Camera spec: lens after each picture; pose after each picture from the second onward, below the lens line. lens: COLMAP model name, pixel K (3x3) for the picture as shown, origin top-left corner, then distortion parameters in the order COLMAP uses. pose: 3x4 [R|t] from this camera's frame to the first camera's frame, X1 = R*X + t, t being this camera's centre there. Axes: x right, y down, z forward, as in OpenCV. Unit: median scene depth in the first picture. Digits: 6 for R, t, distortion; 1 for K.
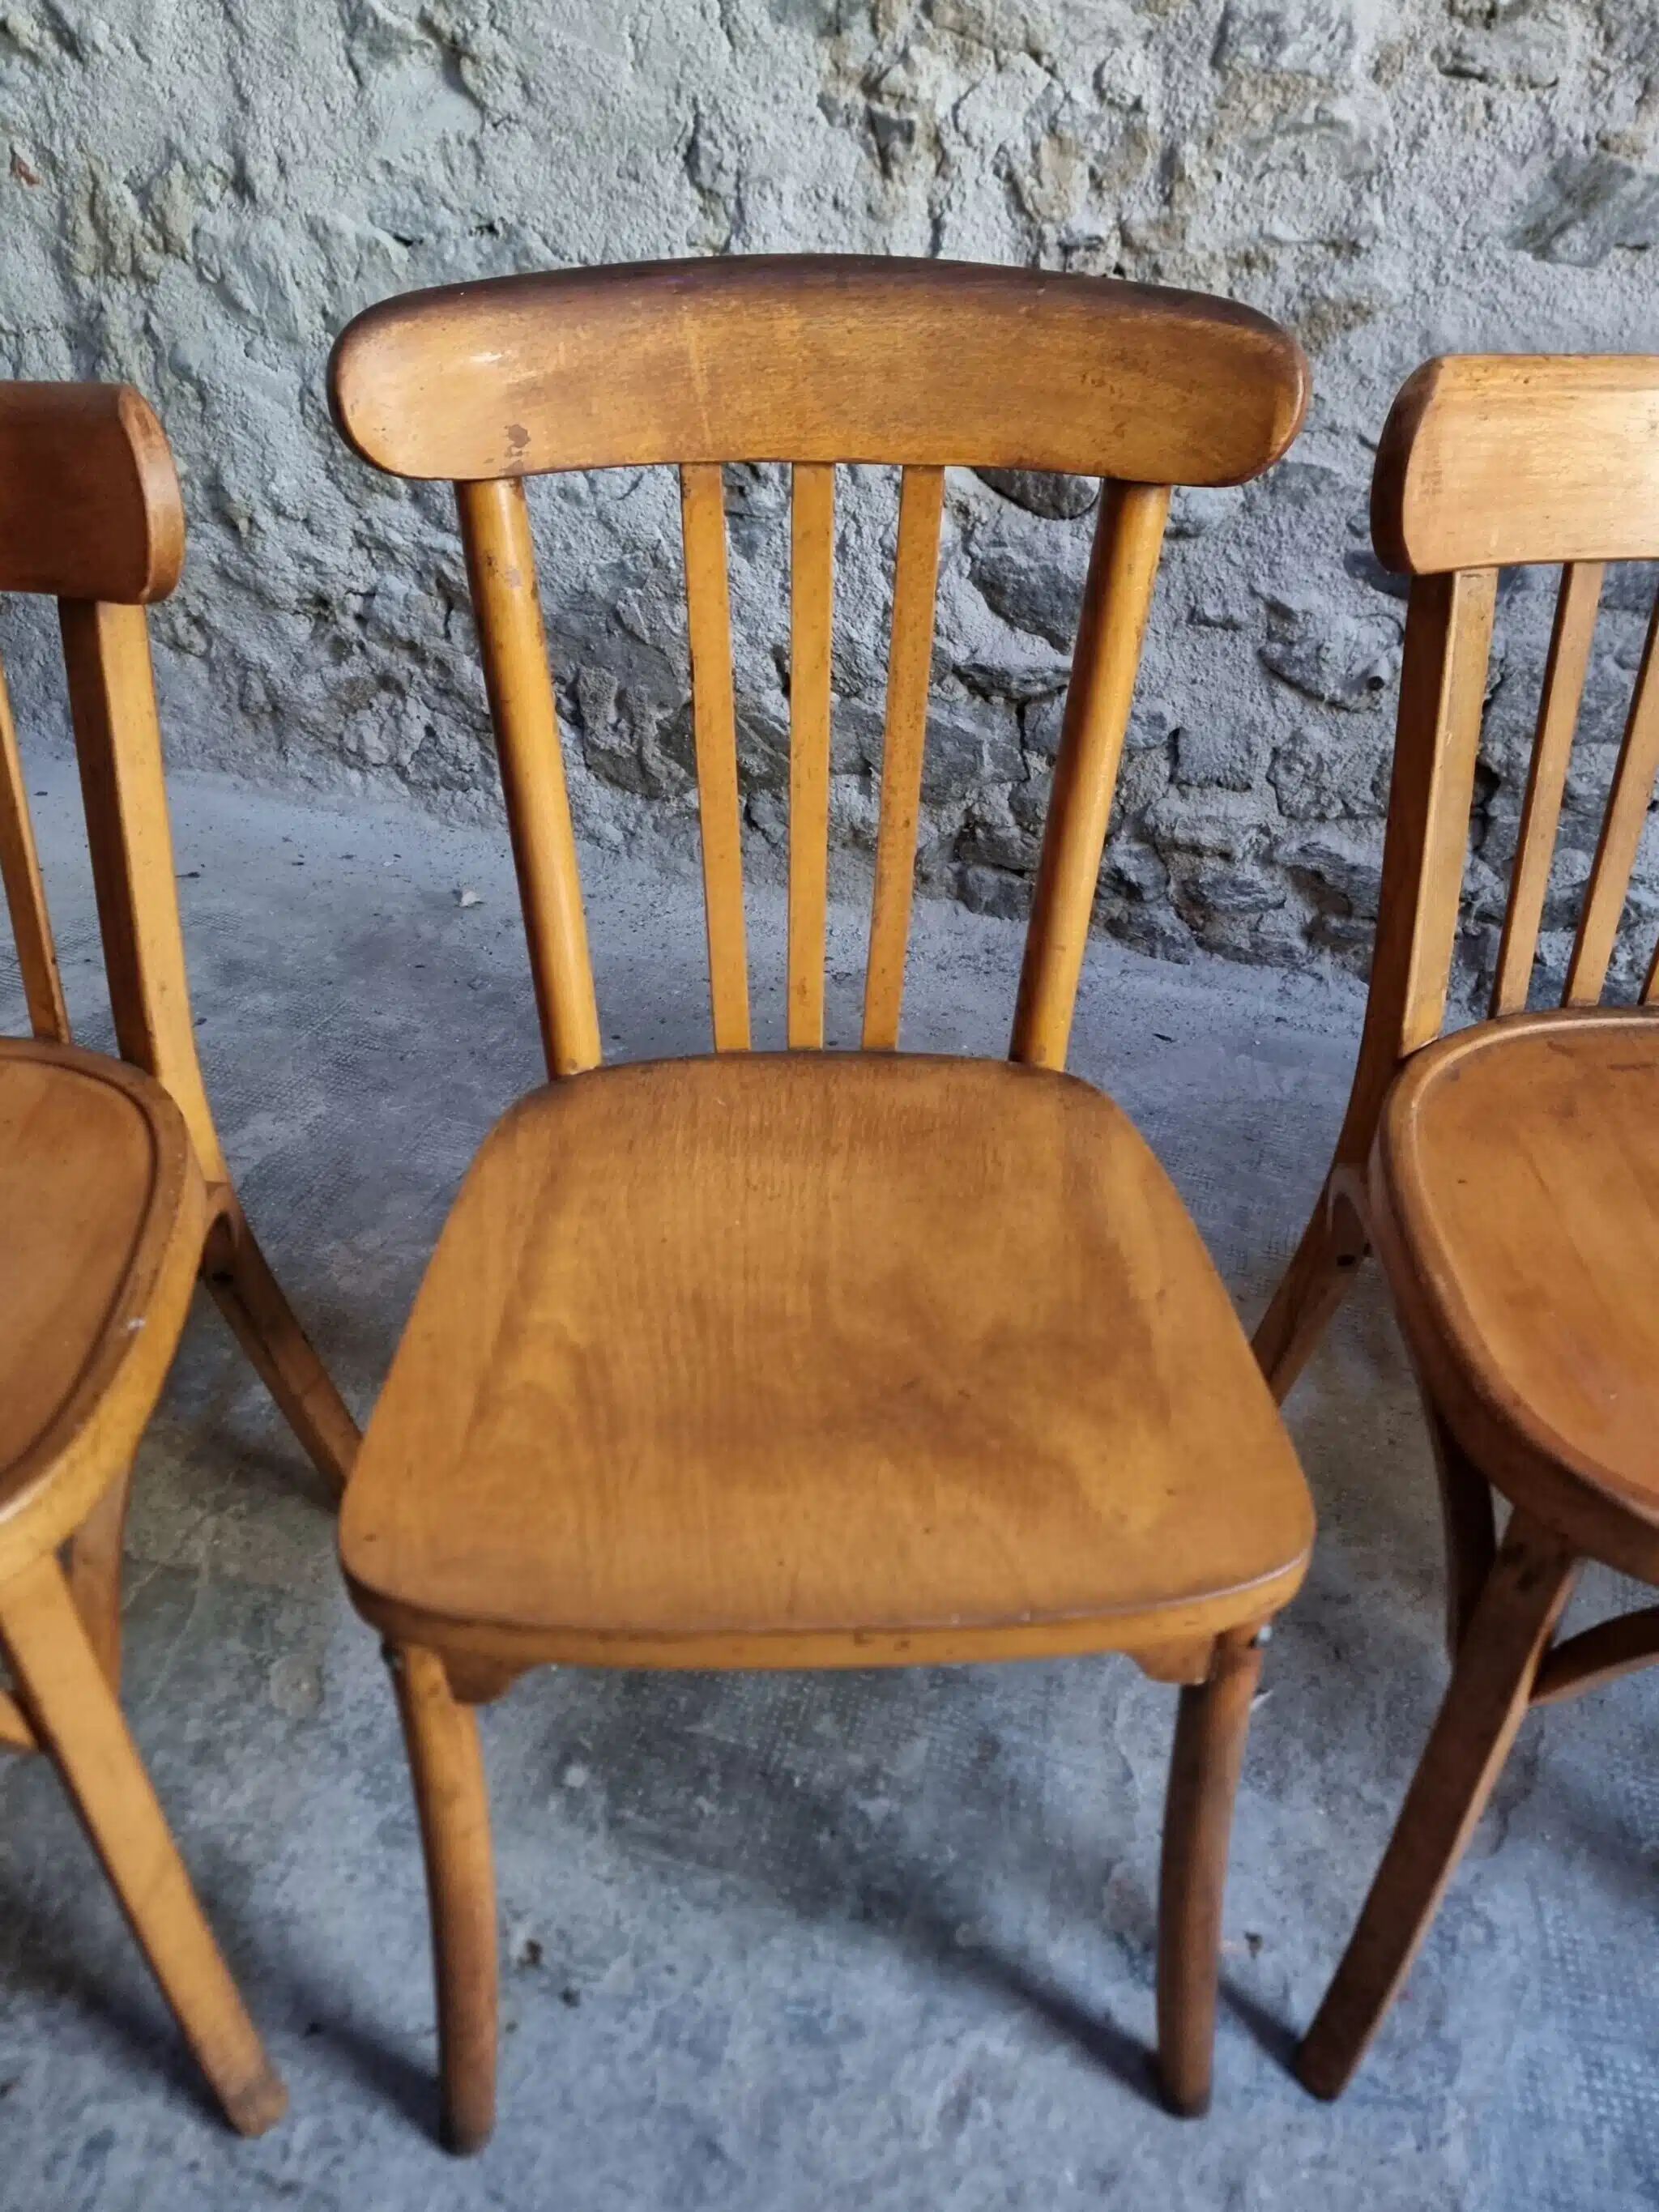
lens RADIAL K [[1578.3, 0, 811.3], [0, 1578.3, 1101.8], [0, 0, 1]] dist [0.066538, -0.063685]
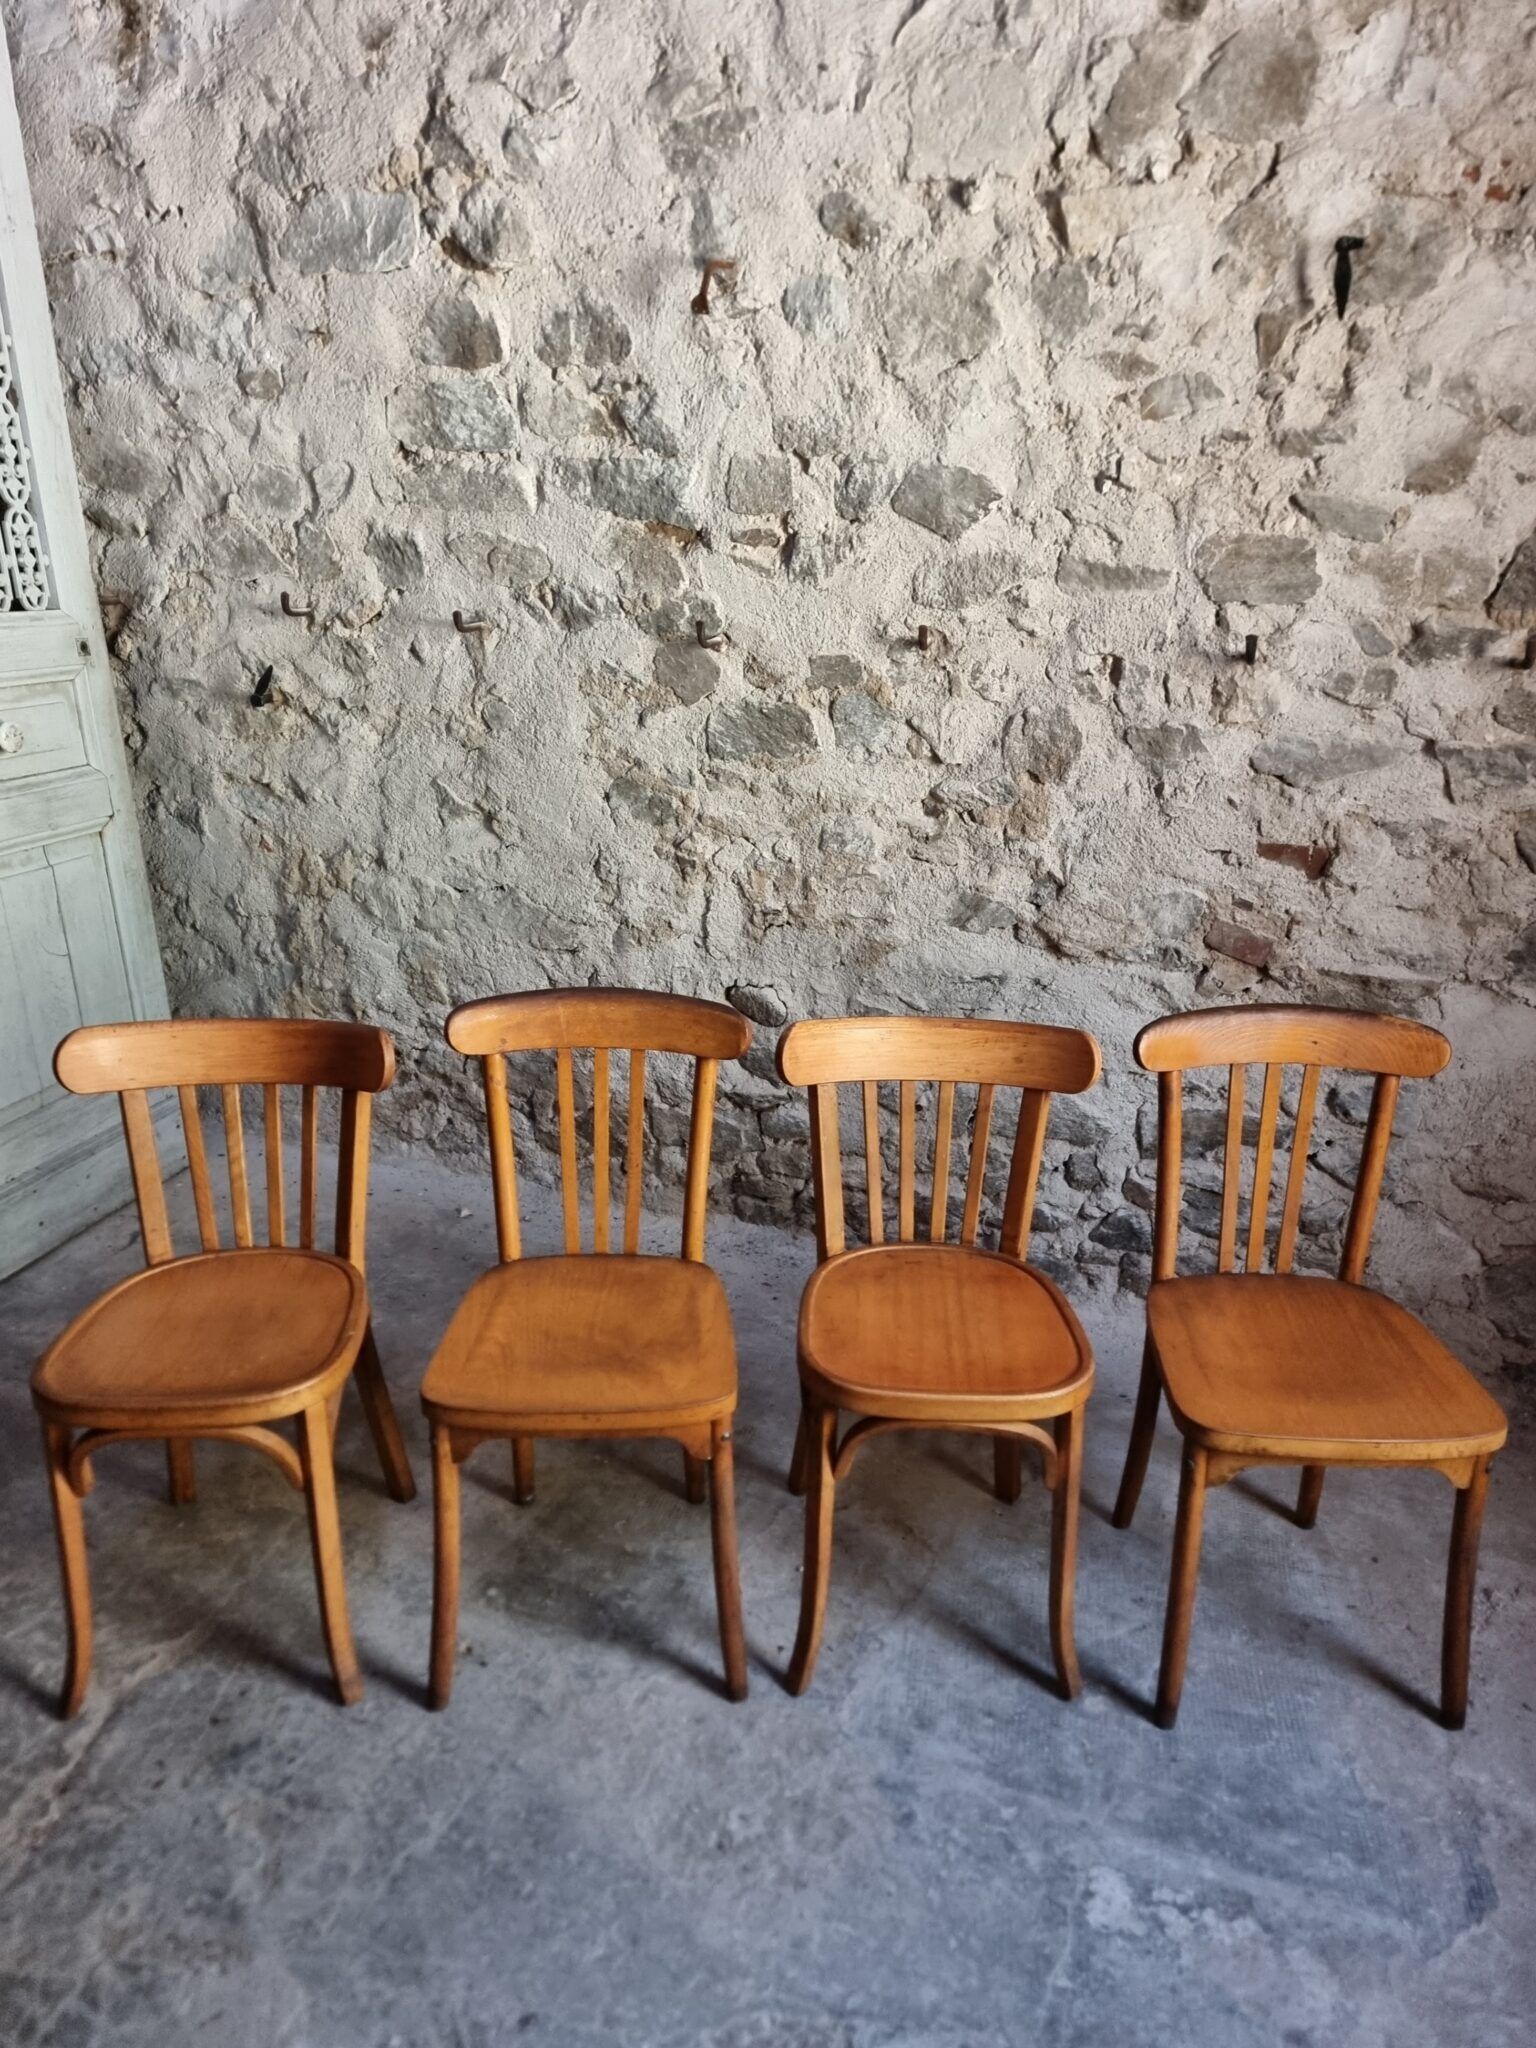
lens RADIAL K [[1461.5, 0, 766.4], [0, 1461.5, 1018.9], [0, 0, 1]] dist [0.073010, -0.072762]
pose [[0.999941, 0.010708, -0.001987, 0.166534], [-0.010833, 0.959191, -0.282551, 0.167432], [-0.001120, 0.282556, 0.959250, -0.868441]]
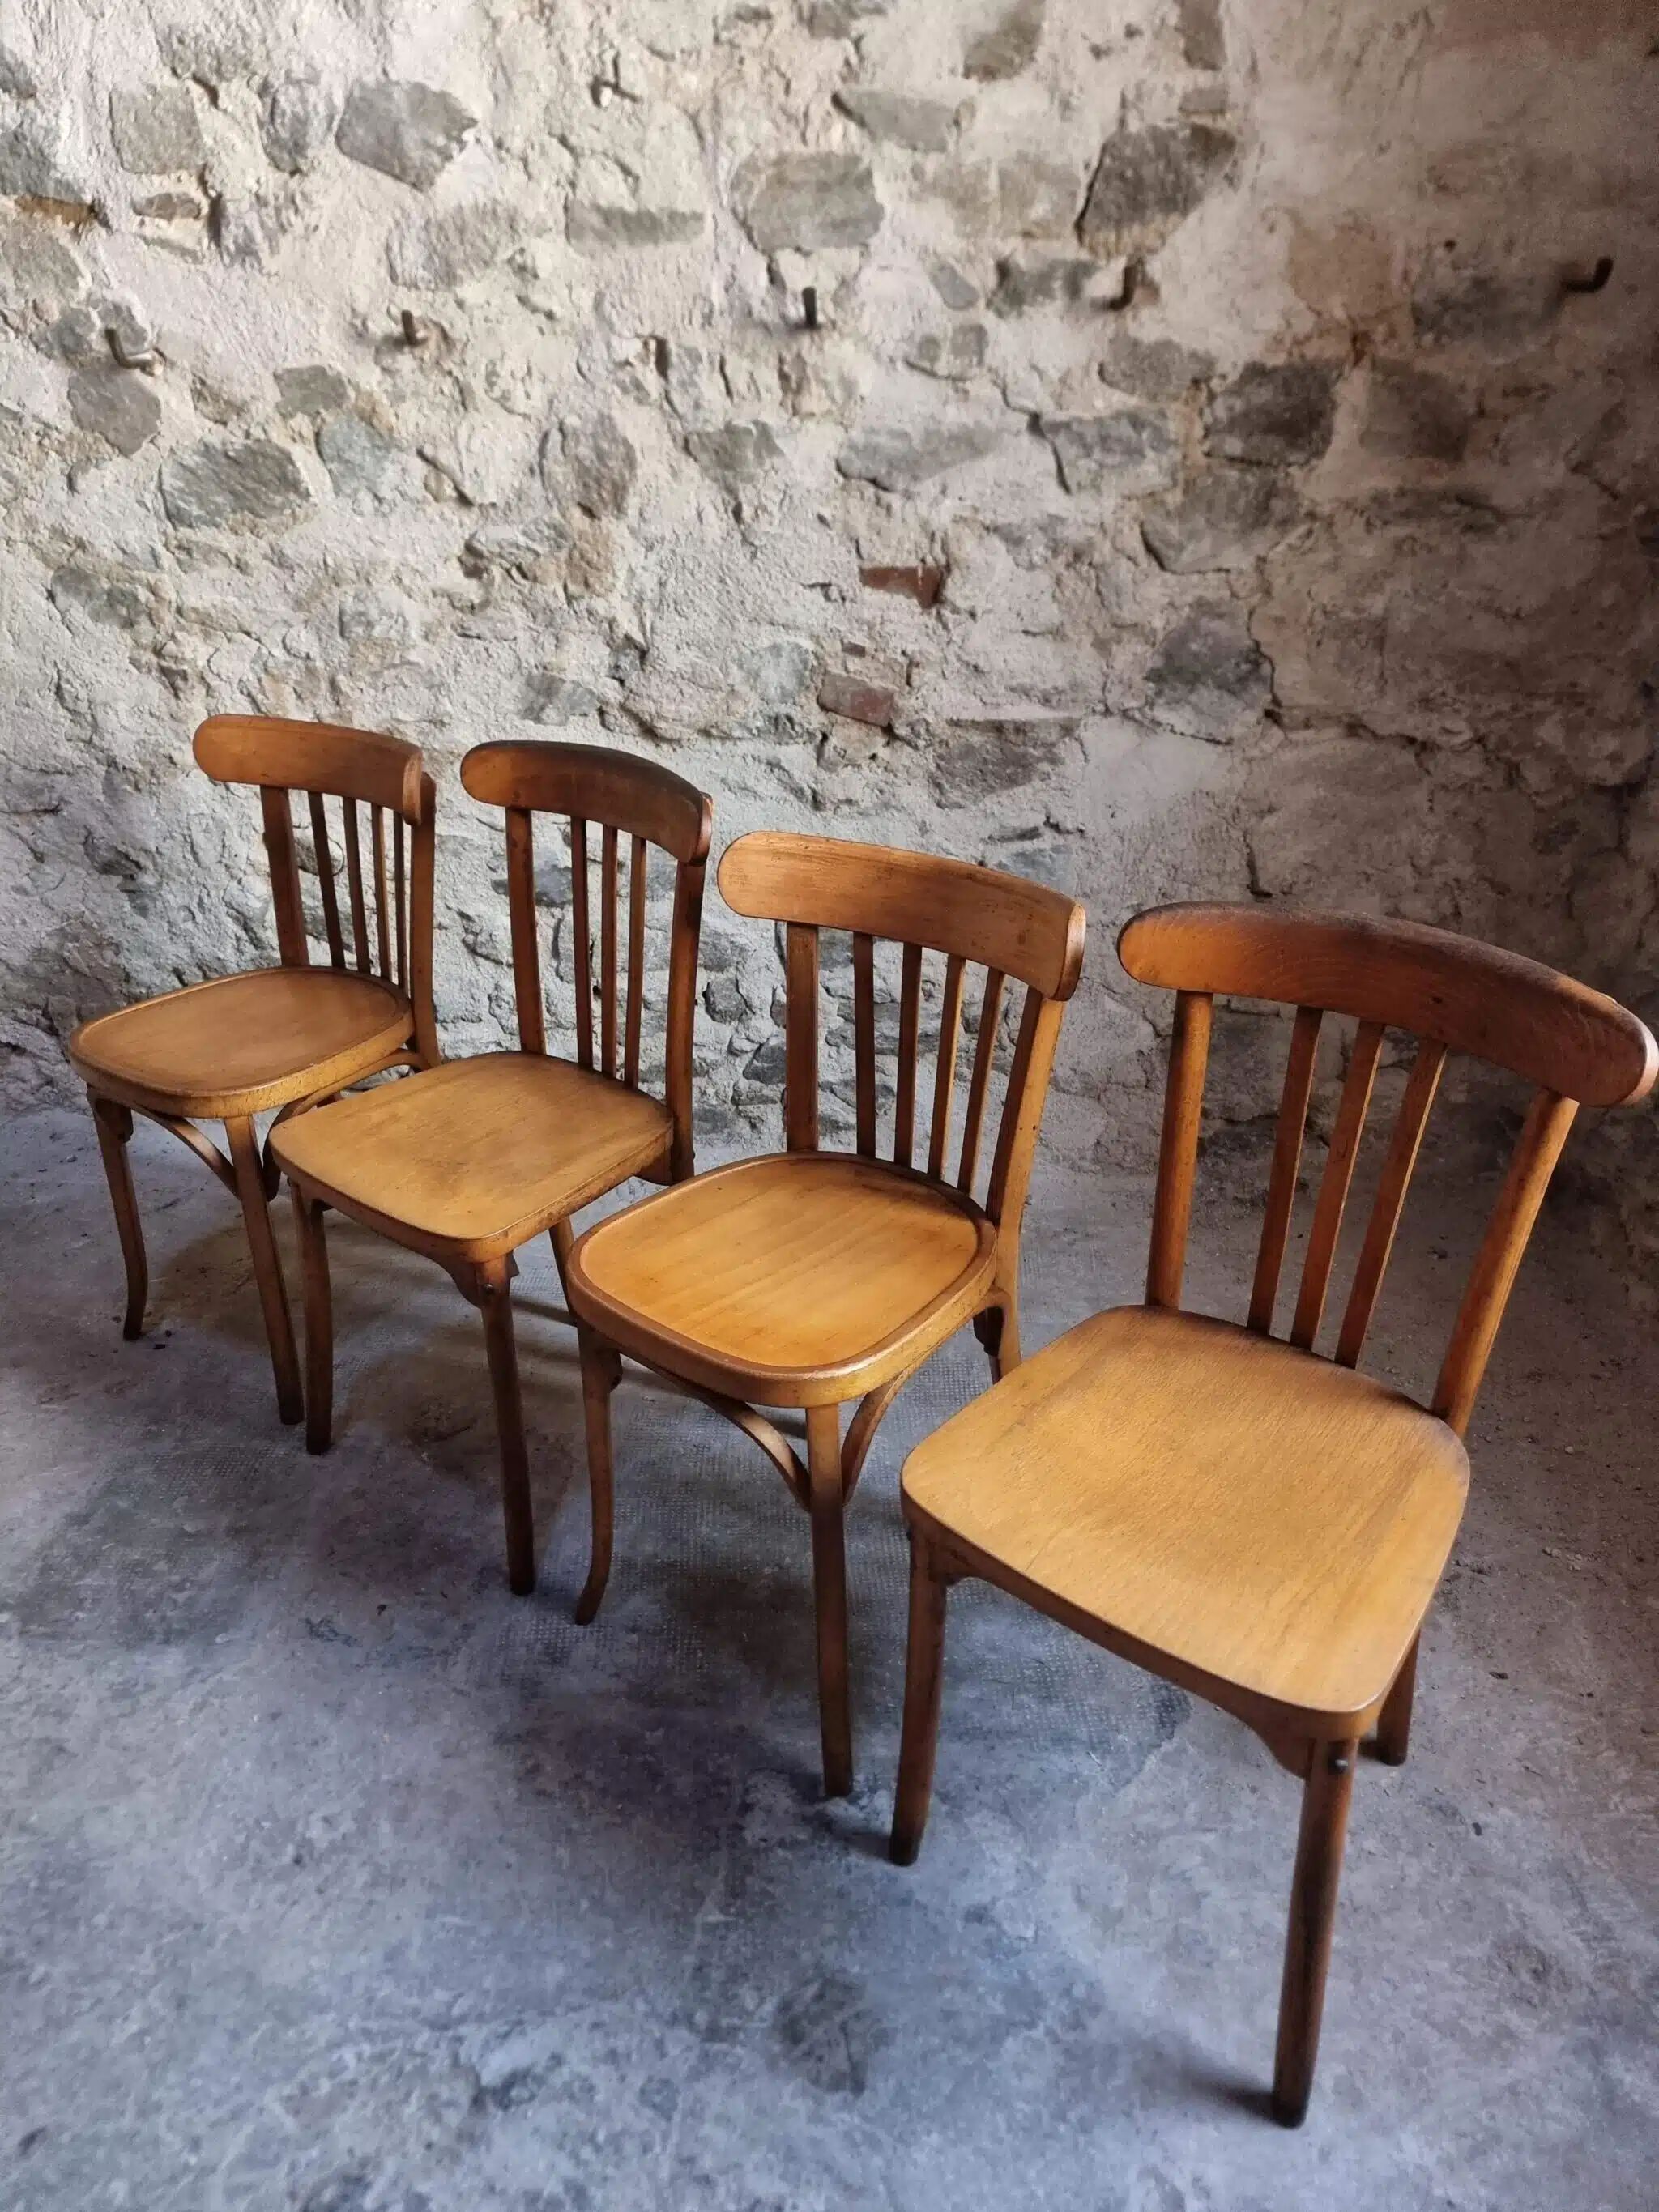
lens RADIAL K [[1542.8, 0, 811.4], [0, 1542.8, 1114.3], [0, 0, 1]] dist [0.066104, -0.066553]
pose [[0.973976, -0.137966, 0.179825, 0.345633], [0.164193, 0.976417, -0.140178, 0.195091], [-0.156244, 0.166056, 0.973660, -0.645319]]
